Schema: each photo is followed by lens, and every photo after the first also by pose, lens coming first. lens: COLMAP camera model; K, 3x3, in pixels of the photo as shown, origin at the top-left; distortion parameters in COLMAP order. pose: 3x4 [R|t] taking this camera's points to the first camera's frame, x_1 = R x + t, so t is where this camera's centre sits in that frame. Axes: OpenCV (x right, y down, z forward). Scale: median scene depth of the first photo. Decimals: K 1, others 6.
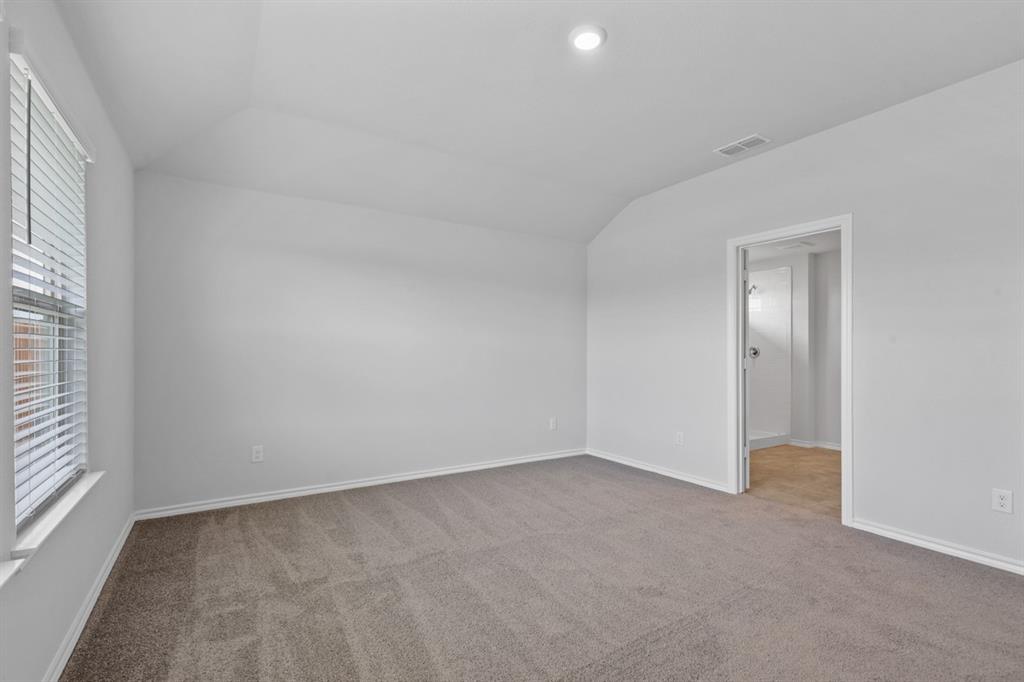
lens RADIAL K [[462.5, 0, 511.9], [0, 462.5, 348.1], [0, 0, 1]] dist [-0.004561, 0.002936]
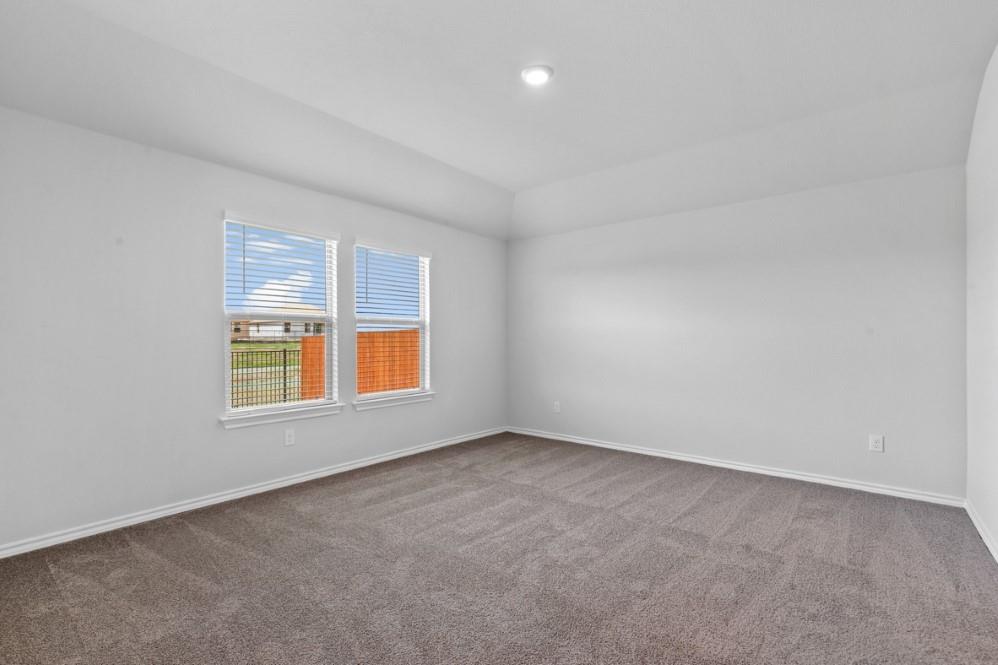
lens RADIAL K [[450.8, 0, 497.6], [0, 450.8, 331.9], [0, 0, 1]] dist [-0.004561, 0.002936]
pose [[0.320596, -0.018394, -0.947037, 0.999202], [0.009512, 0.999824, -0.016199, 0.003145], [0.947168, -0.003815, 0.320714, 0.431372]]
